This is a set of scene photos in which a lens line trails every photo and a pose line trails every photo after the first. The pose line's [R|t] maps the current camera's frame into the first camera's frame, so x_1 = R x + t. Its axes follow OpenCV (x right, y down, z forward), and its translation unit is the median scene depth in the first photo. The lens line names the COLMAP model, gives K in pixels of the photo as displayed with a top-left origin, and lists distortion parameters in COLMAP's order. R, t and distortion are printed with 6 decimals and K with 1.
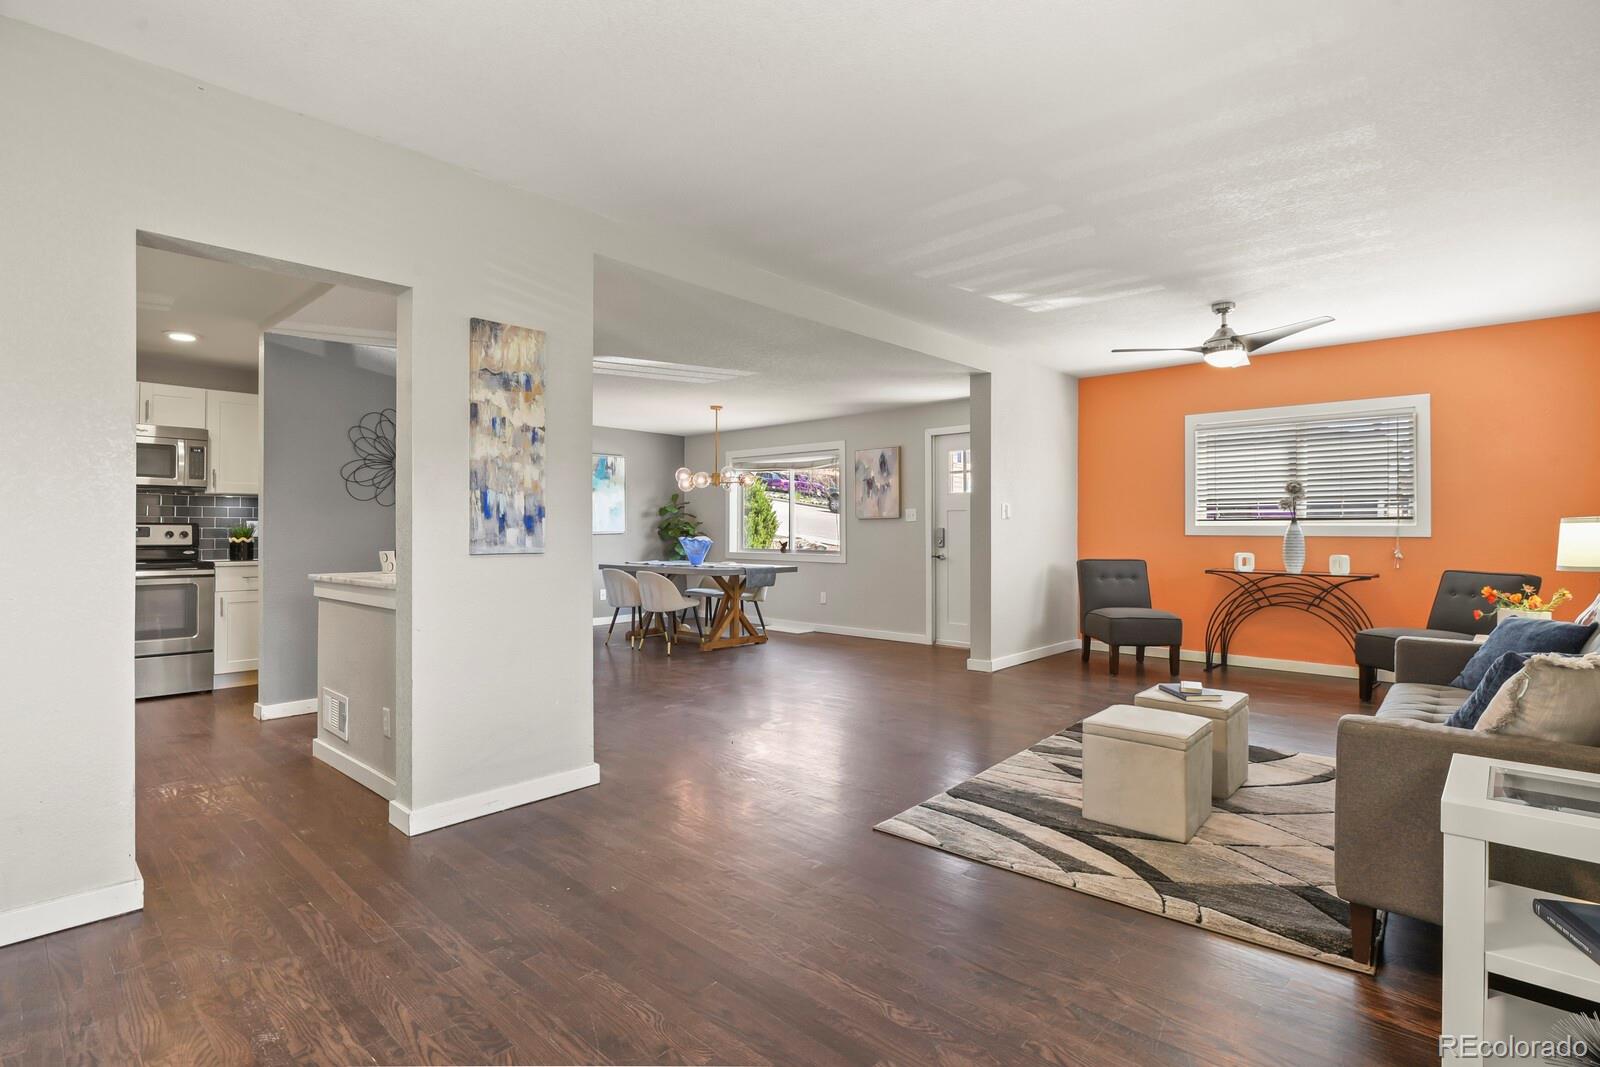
lens RADIAL K [[774.0, 0, 798.1], [0, 774.0, 521.4], [0, 0, 1]] dist [-0.008914, -0.001581]
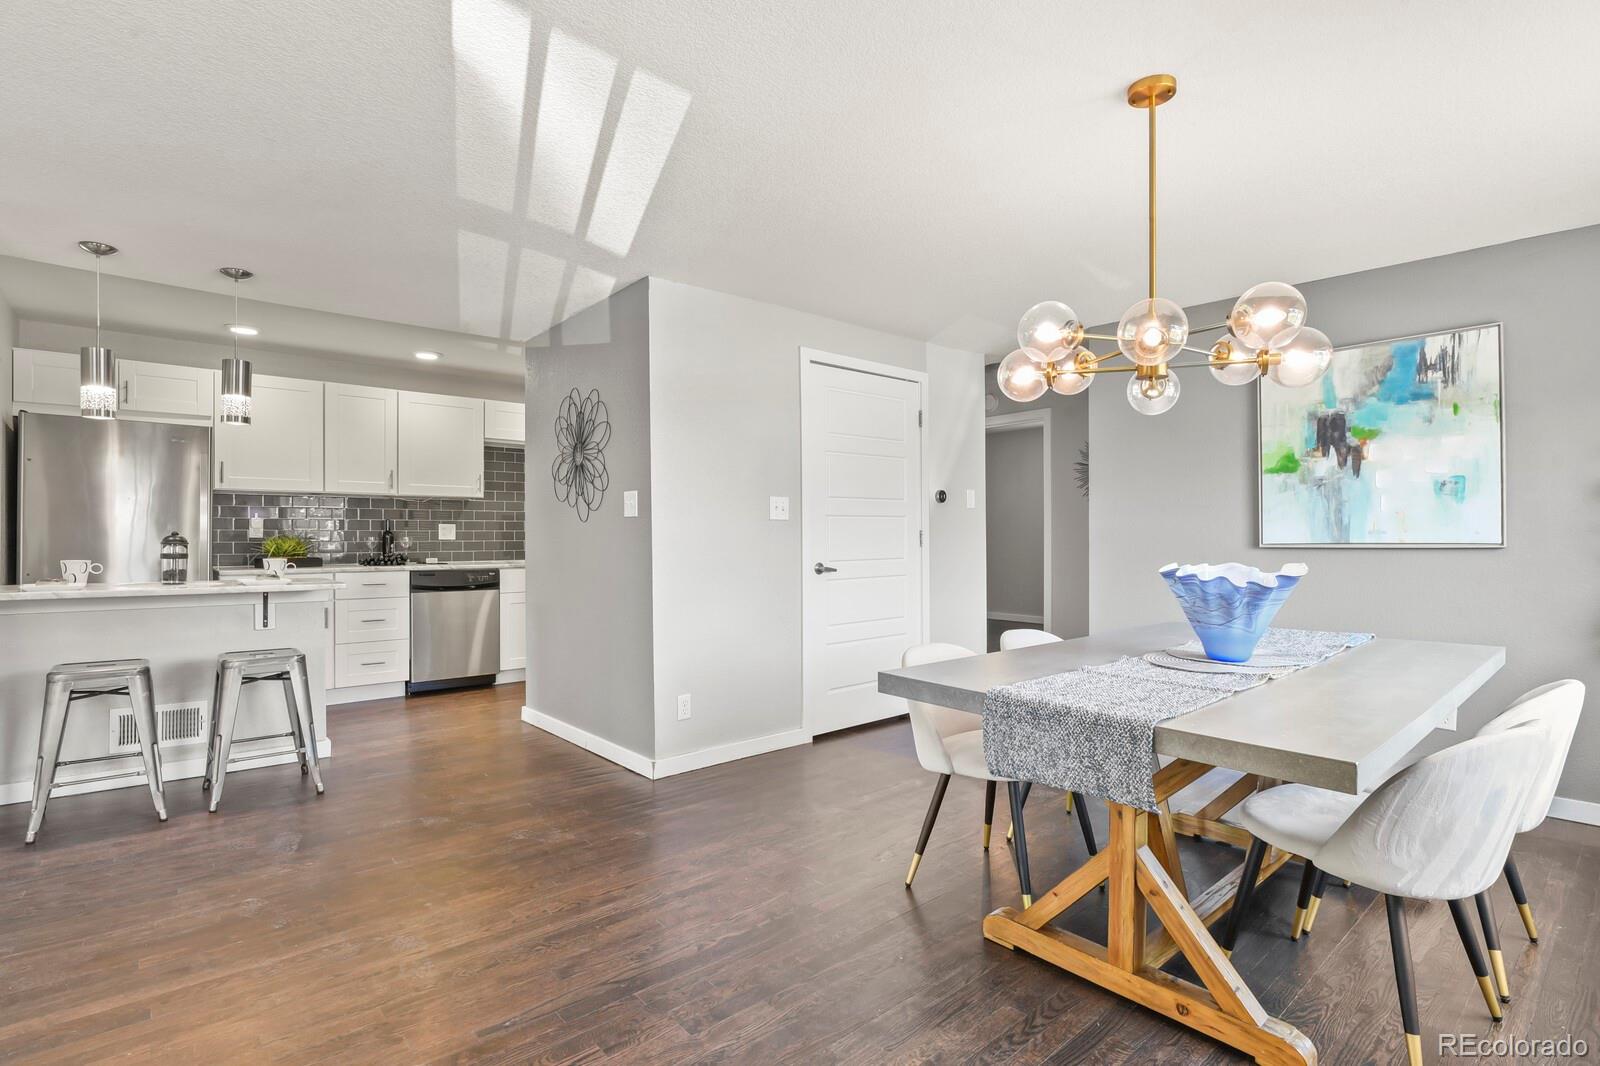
lens RADIAL K [[775.6, 0, 802.7], [0, 775.6, 539.0], [0, 0, 1]] dist [-0.003570, -0.007380]
pose [[-0.104435, 0.008728, -0.994493, 0.235725], [0.009704, 0.999923, 0.007757, 0.009067], [0.994484, -0.008841, -0.104511, 1.187914]]
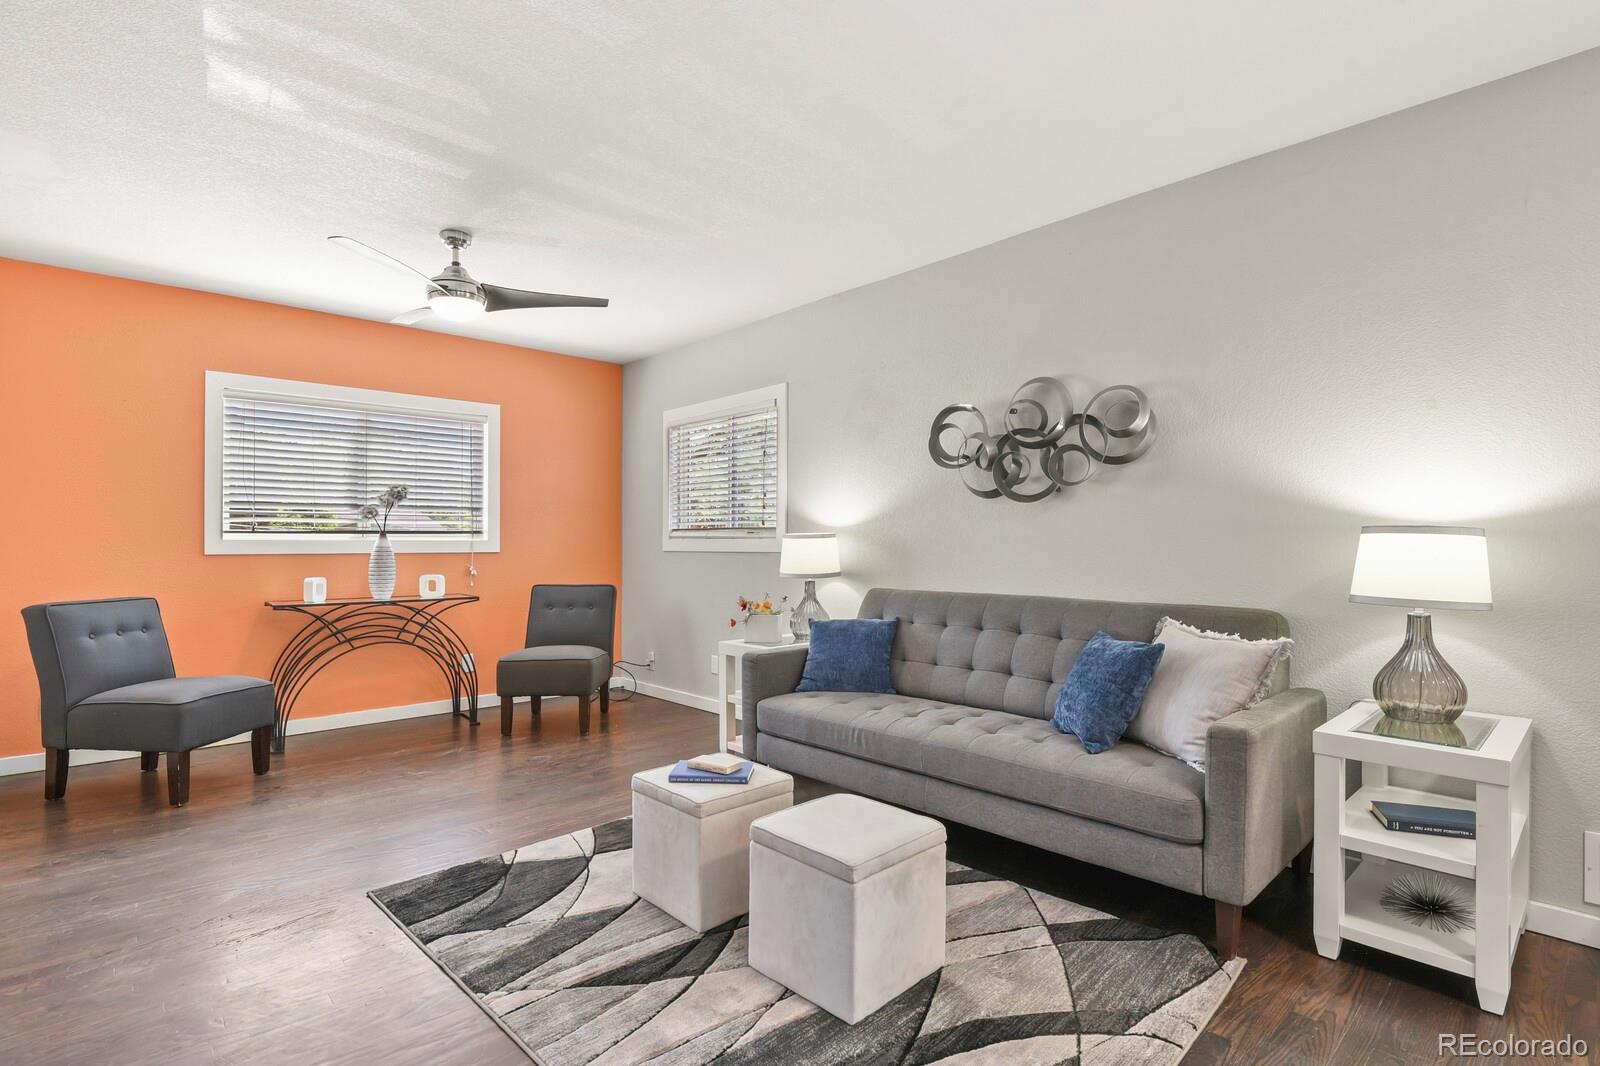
lens RADIAL K [[775.6, 0, 802.7], [0, 775.6, 539.0], [0, 0, 1]] dist [-0.003570, -0.007380]
pose [[0.071382, 0.003811, 0.997442, -0.122822], [-0.006963, 0.999970, -0.003322, 0.003739], [-0.997425, -0.006708, 0.071406, 0.515705]]
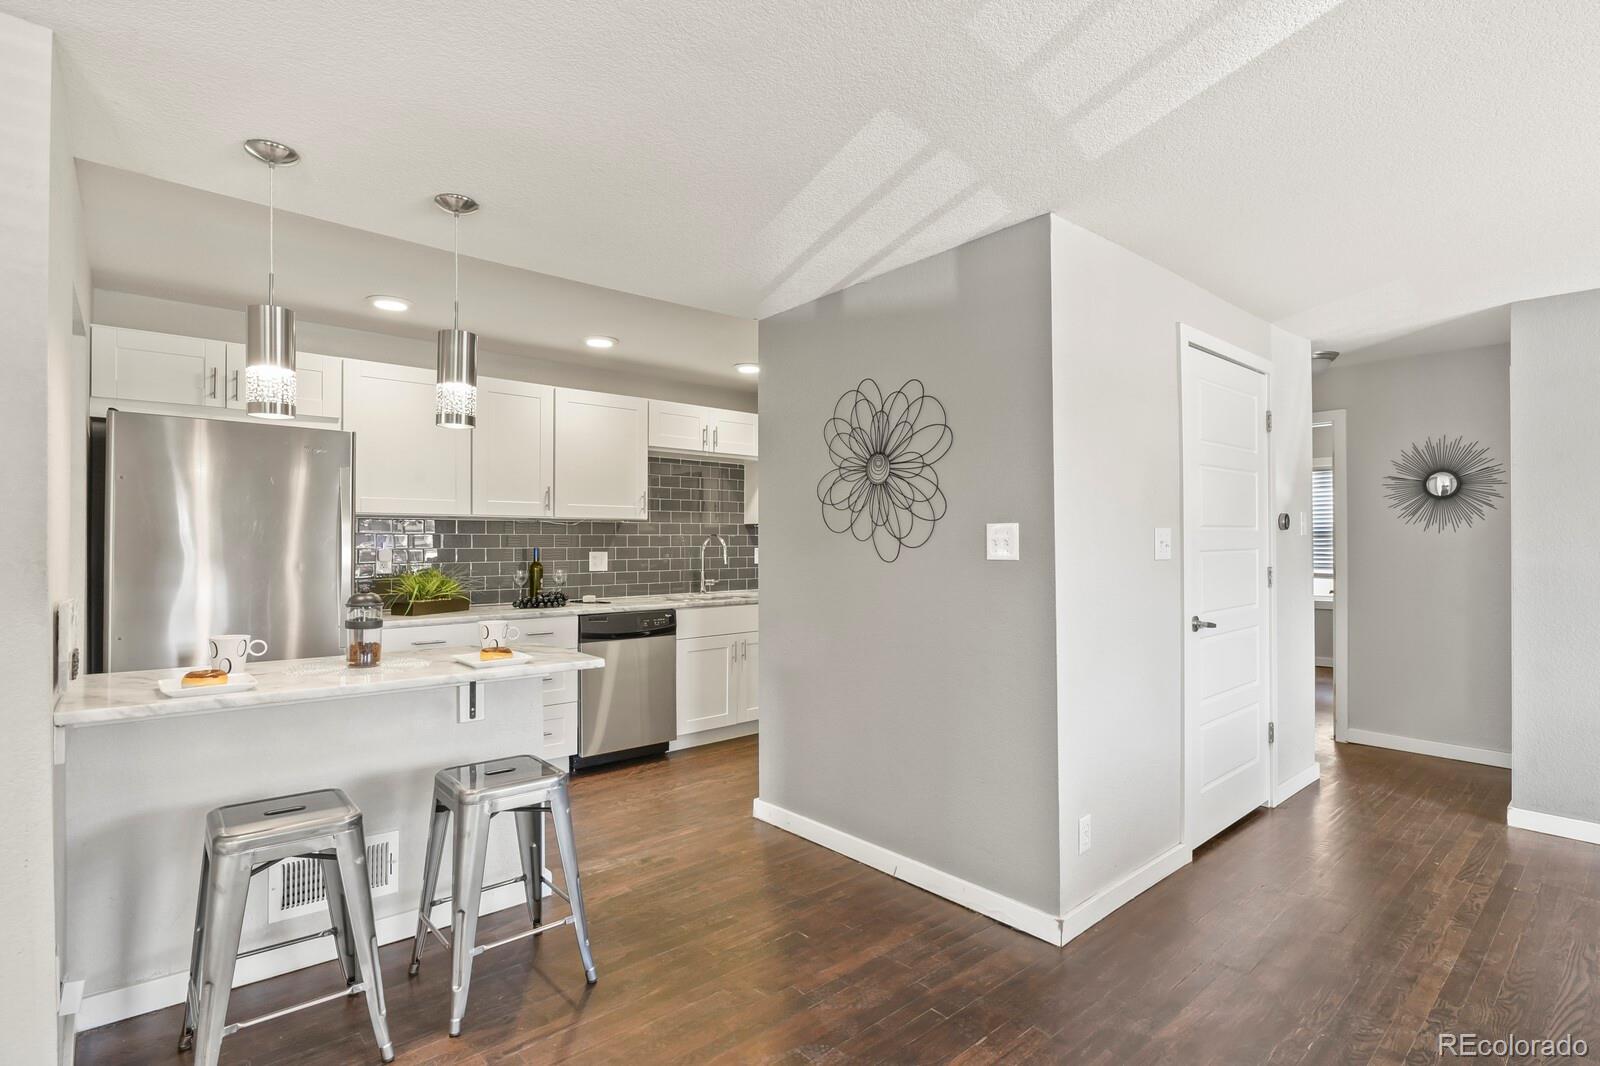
lens RADIAL K [[775.6, 0, 802.7], [0, 775.6, 539.0], [0, 0, 1]] dist [-0.003570, -0.007380]
pose [[-0.101097, 0.000187, -0.994877, 0.067254], [0.010848, 0.999941, -0.000915, -0.019039], [0.994817, -0.010885, -0.101093, 0.905930]]
